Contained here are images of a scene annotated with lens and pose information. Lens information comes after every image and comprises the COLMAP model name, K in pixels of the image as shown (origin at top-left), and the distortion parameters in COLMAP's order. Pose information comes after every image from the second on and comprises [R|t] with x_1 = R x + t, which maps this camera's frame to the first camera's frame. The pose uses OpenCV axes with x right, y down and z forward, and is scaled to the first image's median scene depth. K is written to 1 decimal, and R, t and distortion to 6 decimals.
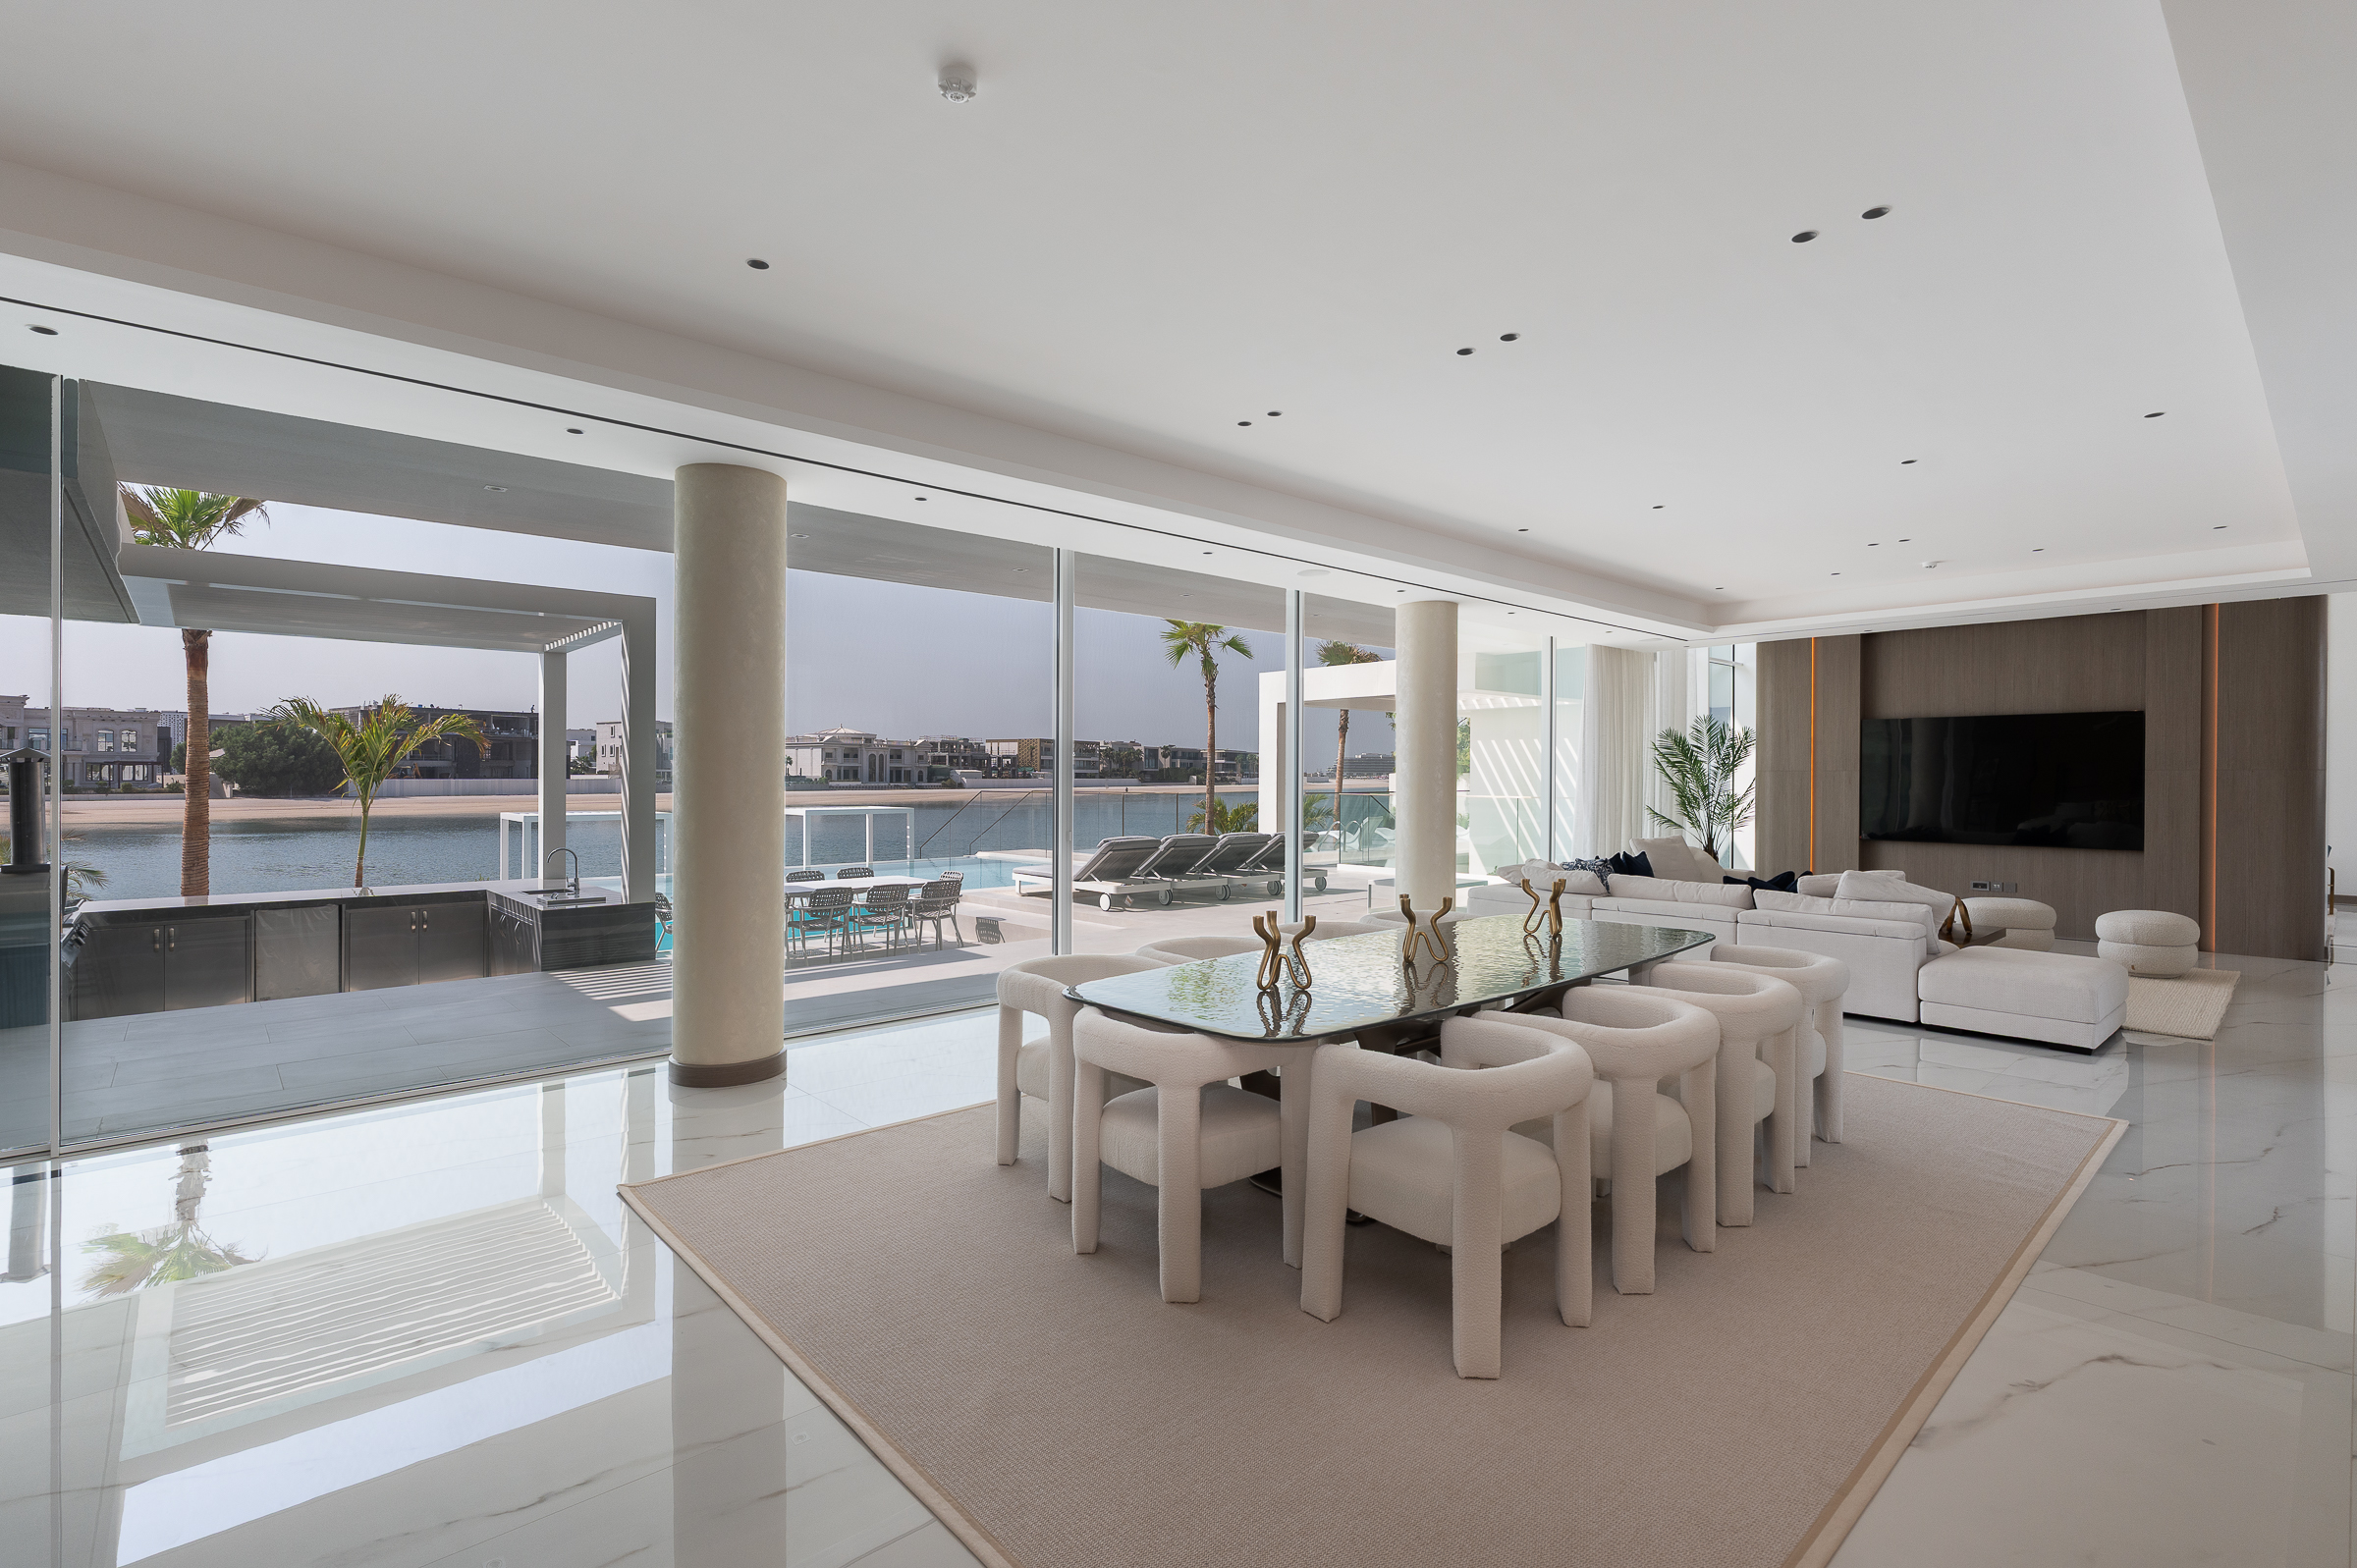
lens RADIAL K [[1085.3, 0, 1197.3], [0, 1085.3, 773.1], [0, 0, 1]] dist [-0.002198, -0.002125]
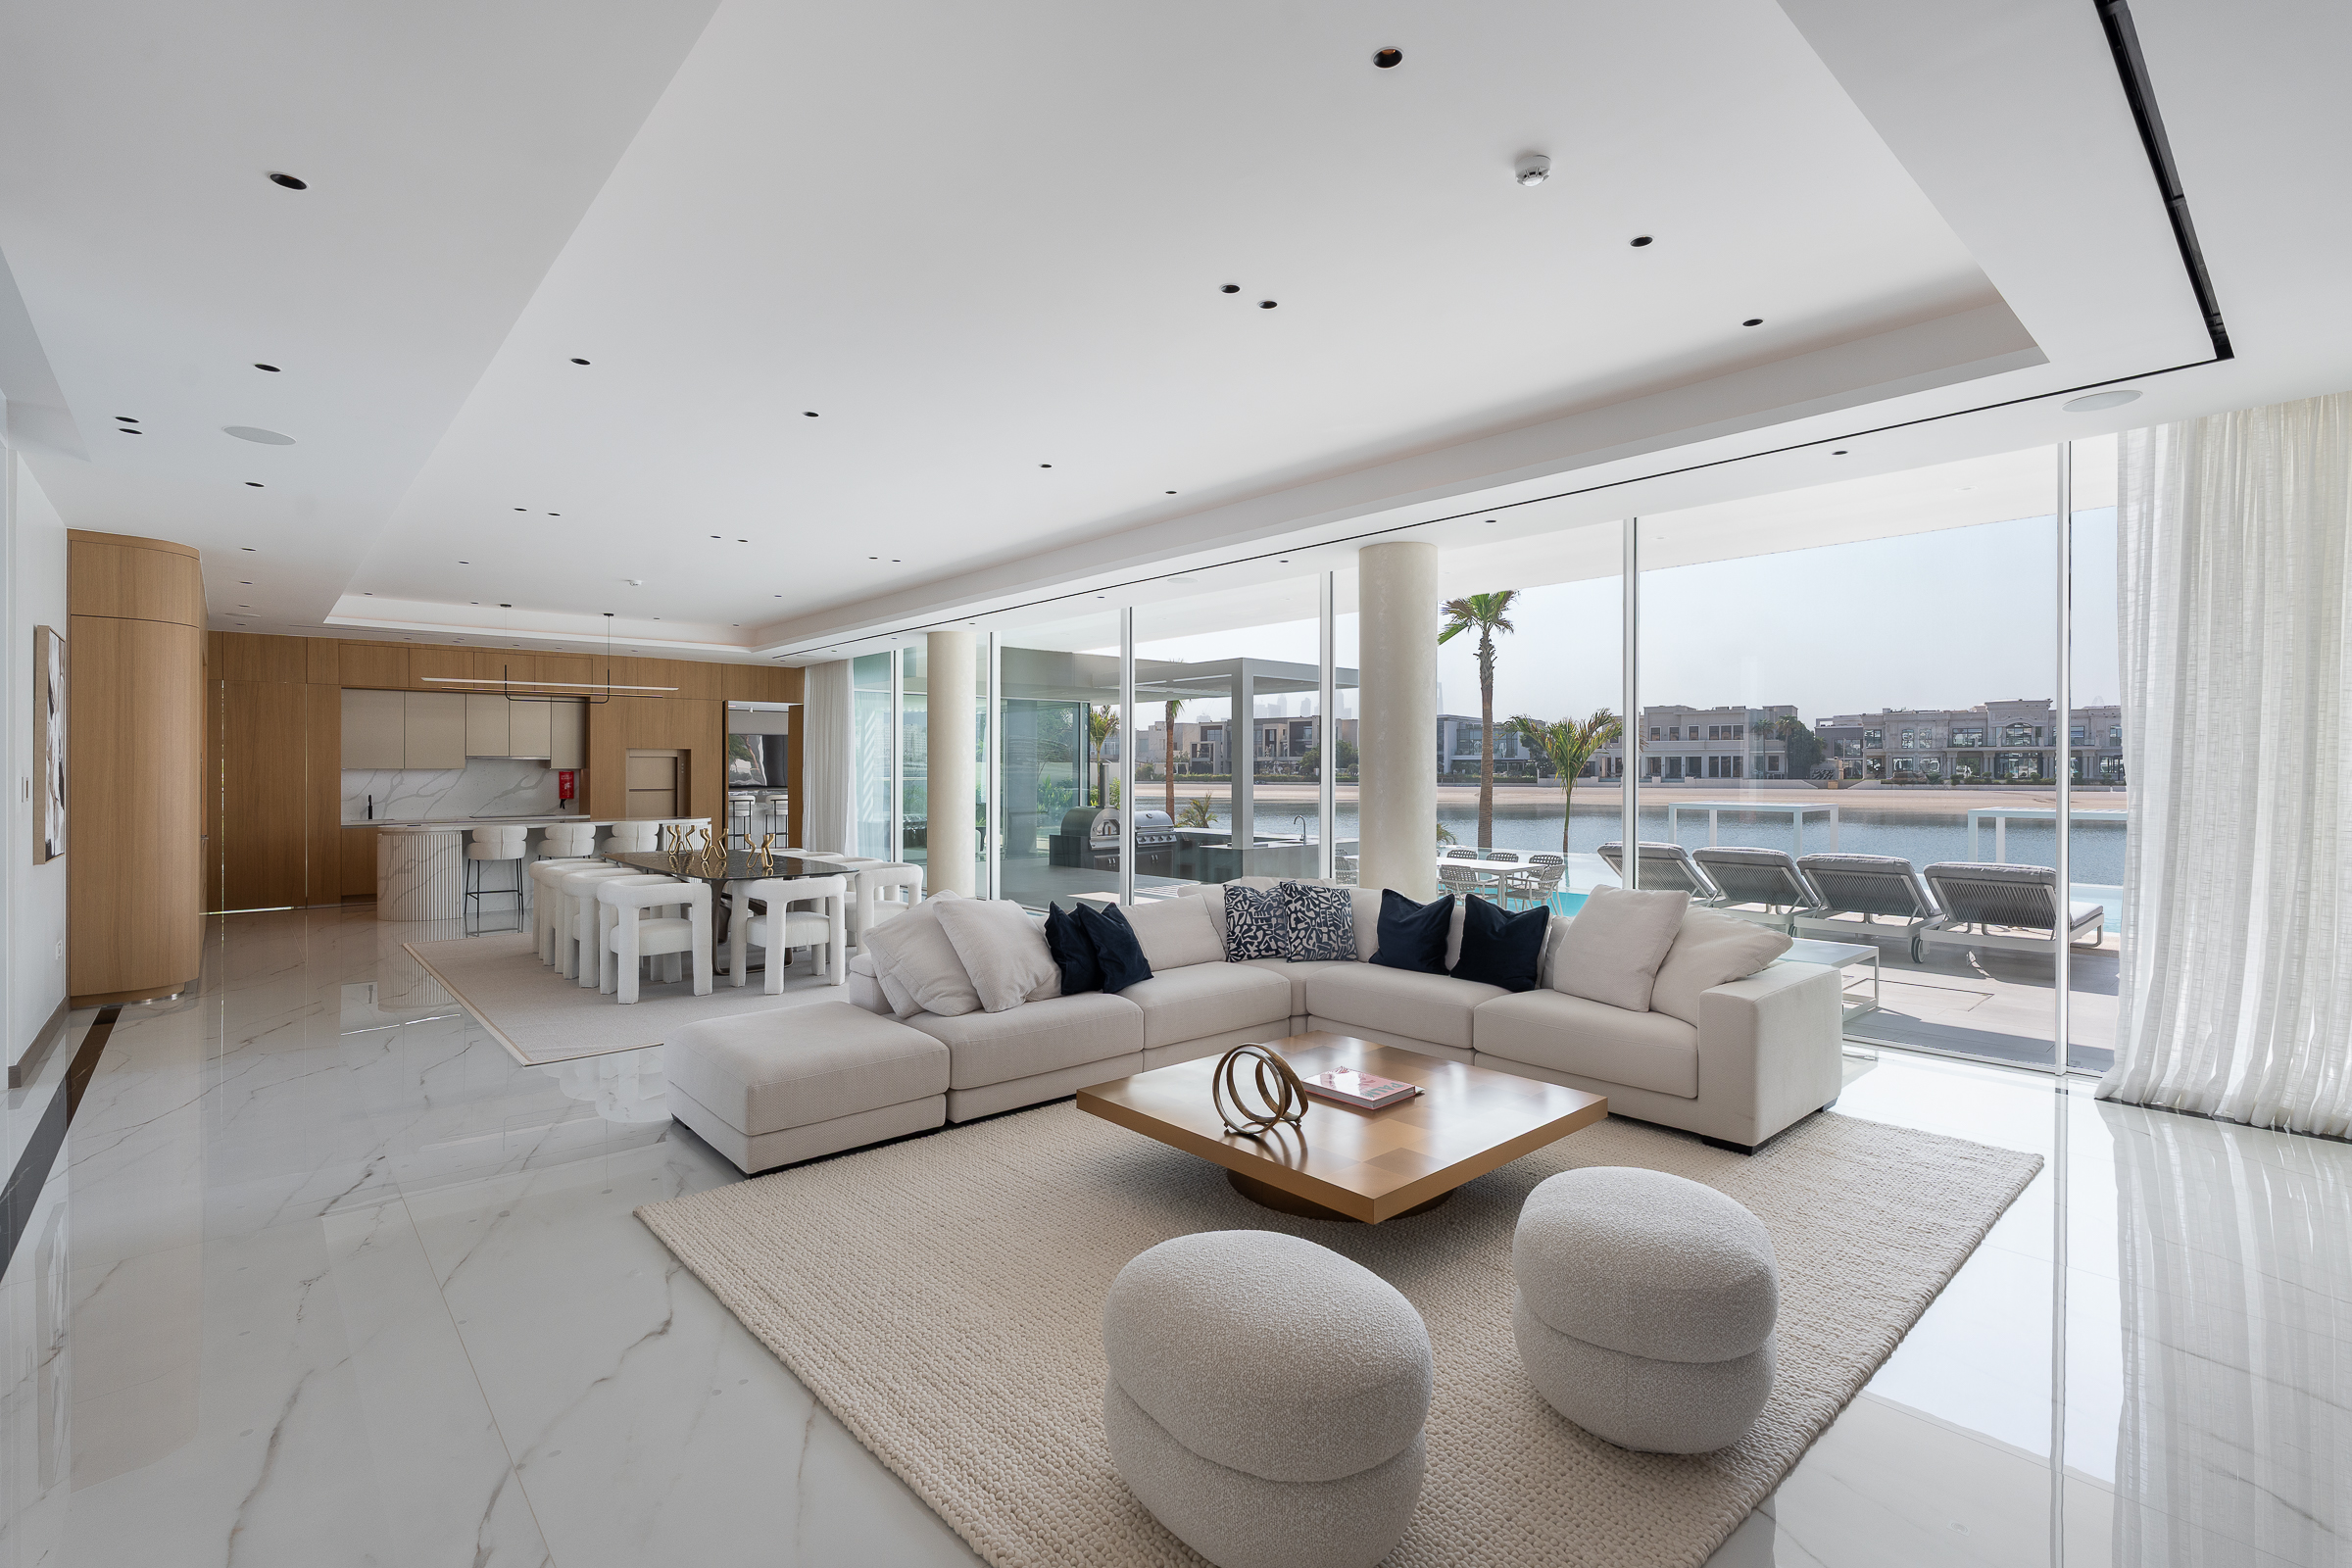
lens RADIAL K [[1083.1, 0, 1159.7], [0, 1083.1, 766.1], [0, 0, 1]] dist [-0.002198, -0.002125]
pose [[-0.020968, -0.003526, -0.999774, 0.088767], [0.003733, 0.999987, -0.003605, 0.000152], [0.999773, -0.003808, -0.020955, 0.074109]]
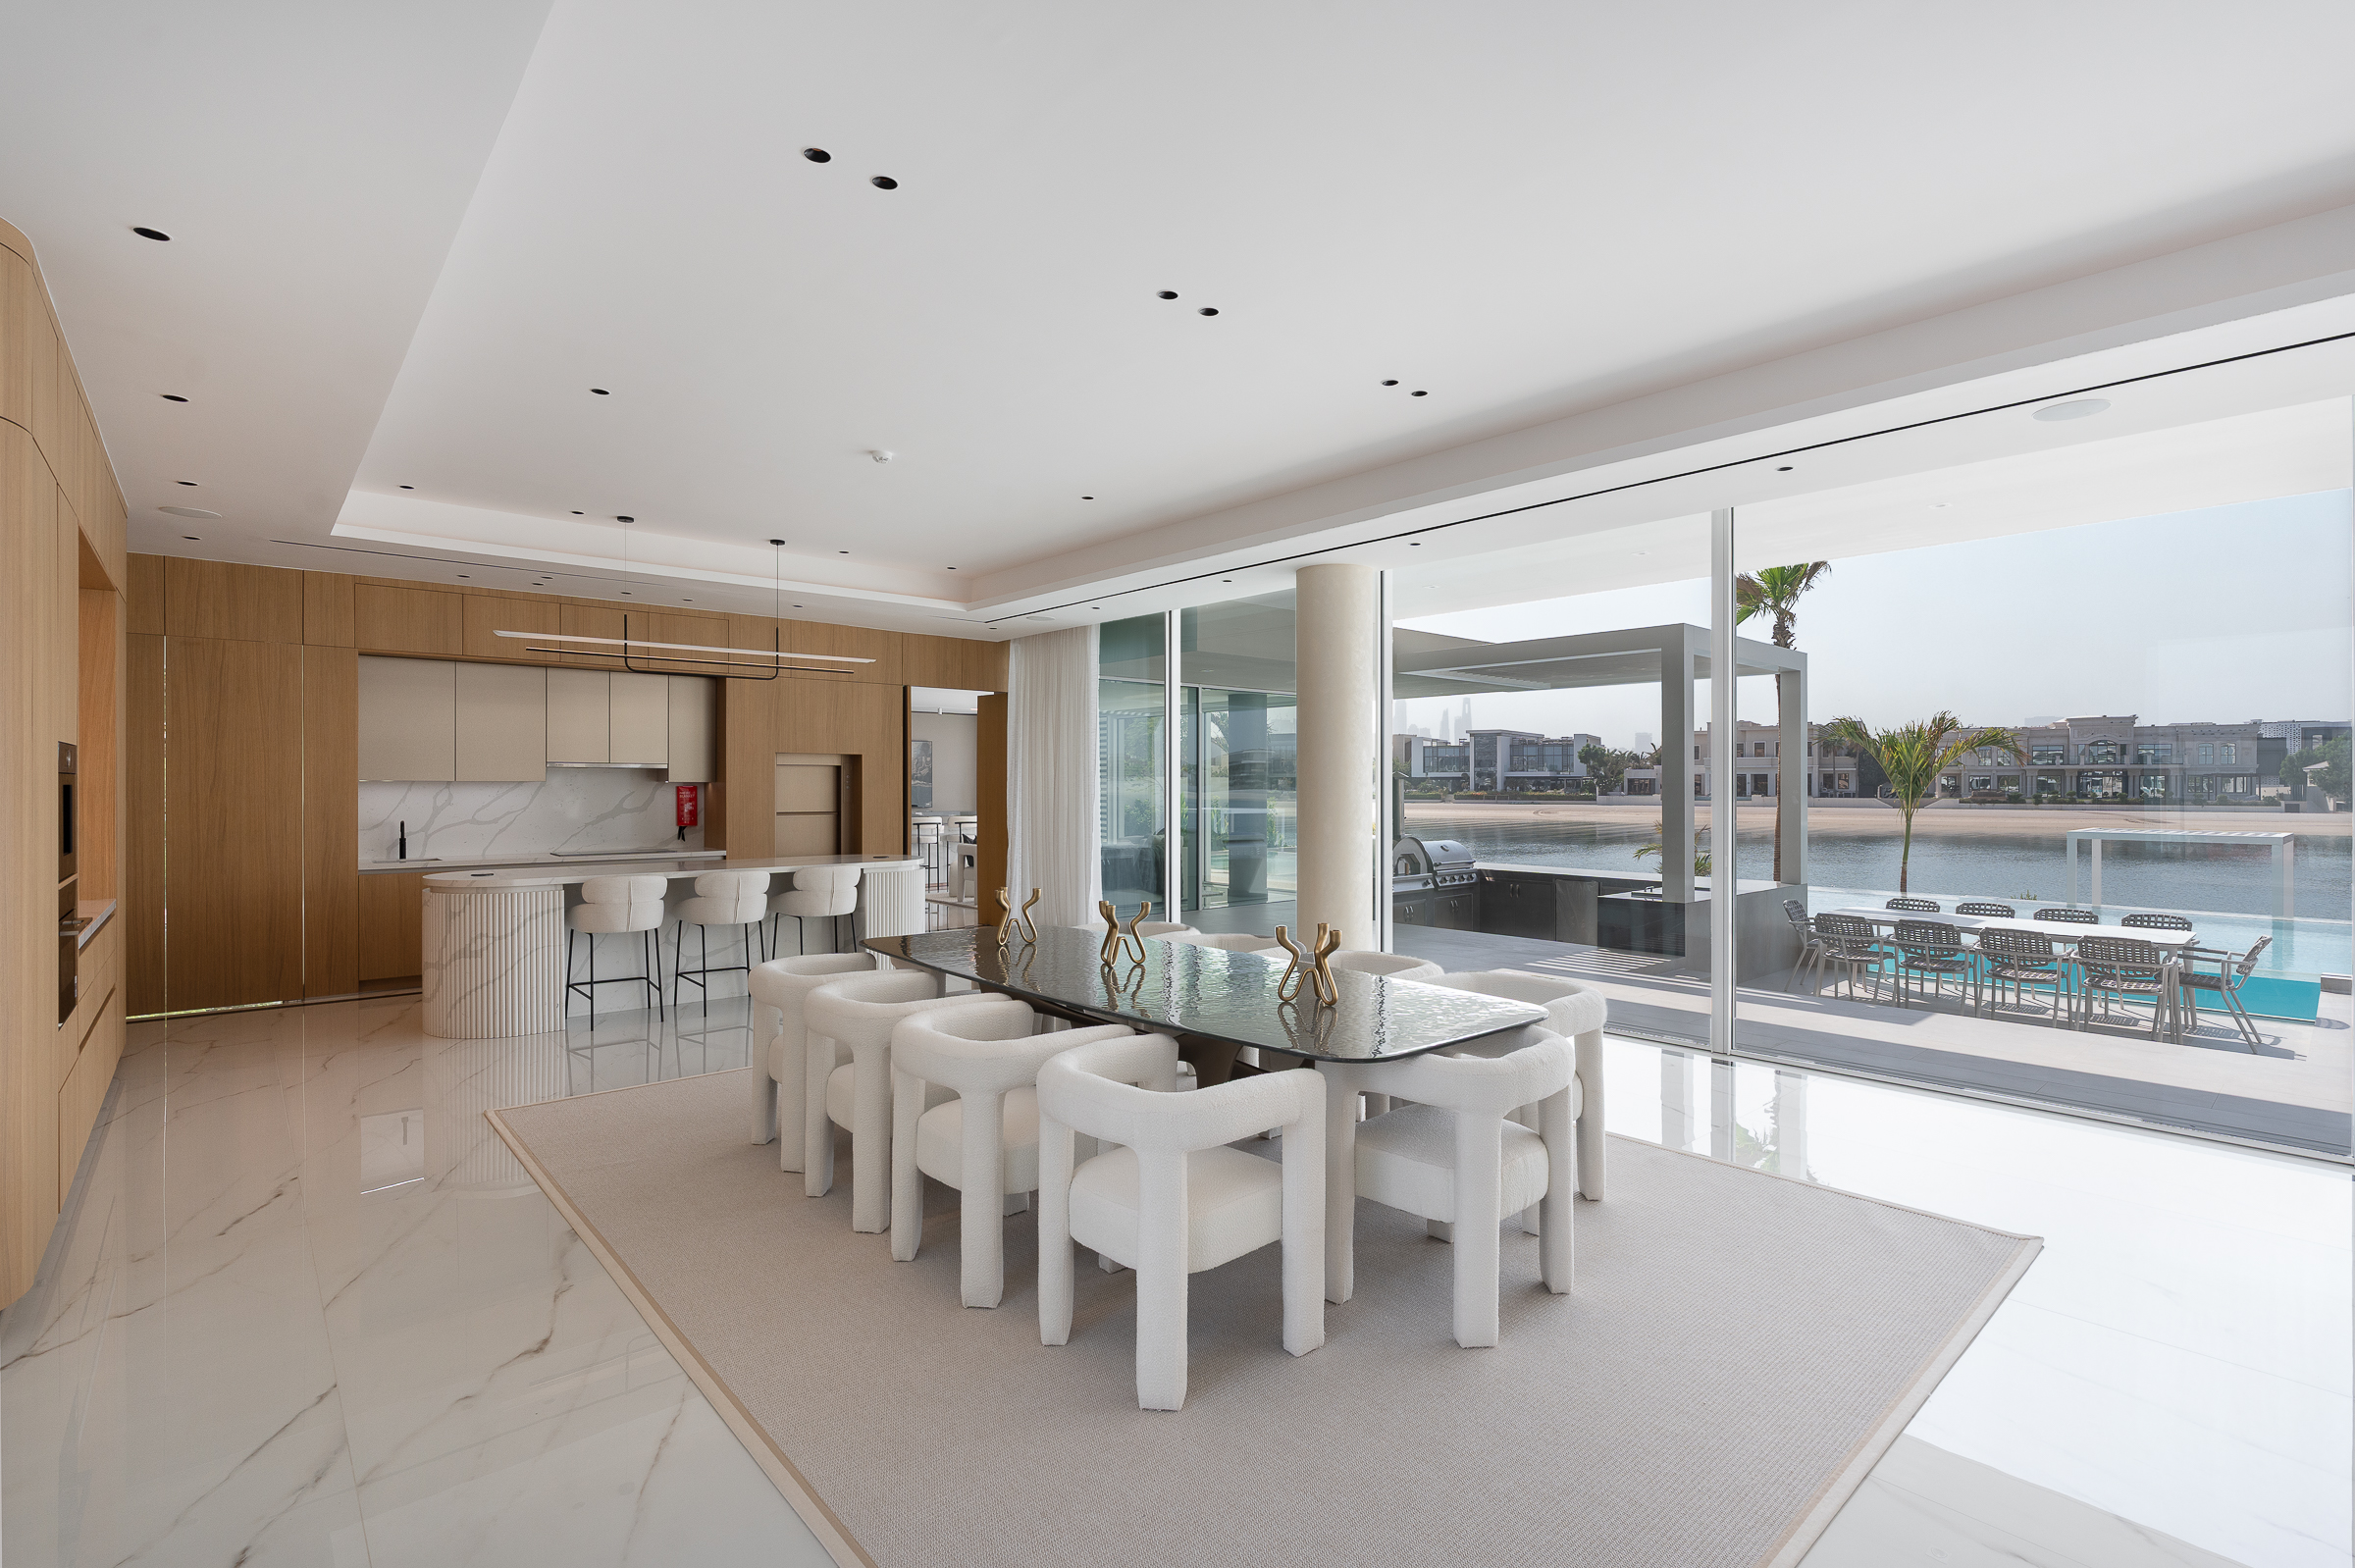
lens RADIAL K [[1084.5, 0, 1185.4], [0, 1084.5, 792.9], [0, 0, 1]] dist [-0.002198, -0.002125]
pose [[-0.010394, 0.006264, -0.999926, 0.038563], [0.000845, 0.999980, 0.006256, 0.000069], [0.999946, -0.000780, -0.010399, 0.033504]]
